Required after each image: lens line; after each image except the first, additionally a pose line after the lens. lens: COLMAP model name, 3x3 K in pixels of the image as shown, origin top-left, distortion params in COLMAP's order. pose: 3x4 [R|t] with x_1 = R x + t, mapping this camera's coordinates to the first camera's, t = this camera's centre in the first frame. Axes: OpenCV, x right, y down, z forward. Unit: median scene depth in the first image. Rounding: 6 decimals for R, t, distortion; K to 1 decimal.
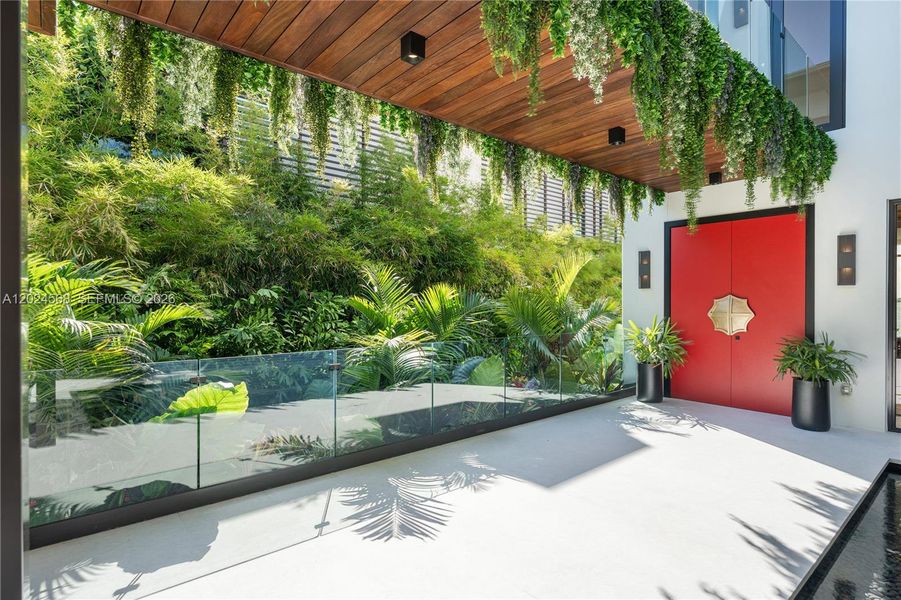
lens RADIAL K [[465.3, 0, 449.4], [0, 465.3, 304.2], [0, 0, 1]] dist [-0.004500, -0.000257]
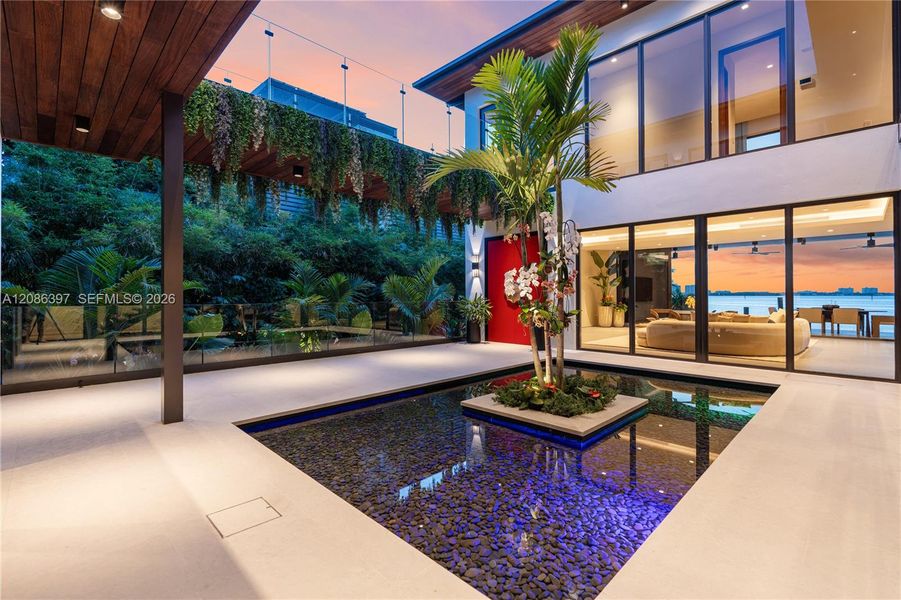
lens RADIAL K [[400.2, 0, 450.9], [0, 400.2, 296.9], [0, 0, 1]] dist [-0.002079, -0.001183]
pose [[0.994858, -0.002271, 0.101258, 0.250248], [0.002417, 0.999996, -0.001324, 0.052716], [-0.101254, 0.001562, 0.994859, -0.576534]]
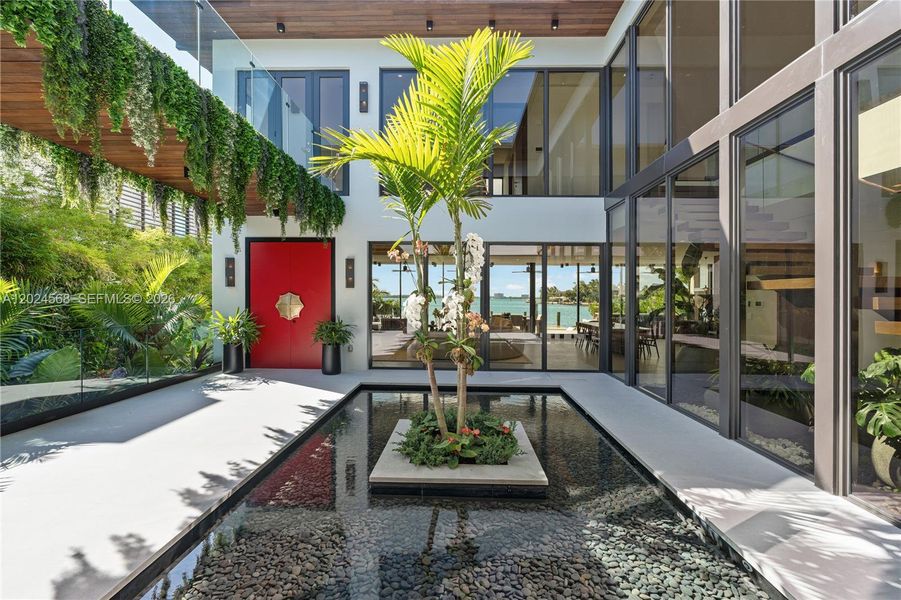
lens RADIAL K [[400.2, 0, 450.8], [0, 400.2, 301.9], [0, 0, 1]] dist [-0.002079, -0.001183]
pose [[0.664613, -0.004426, 0.747174, -0.003967], [-0.000382, 0.999980, 0.006264, 0.001953], [-0.747187, -0.004449, 0.664599, -0.258260]]
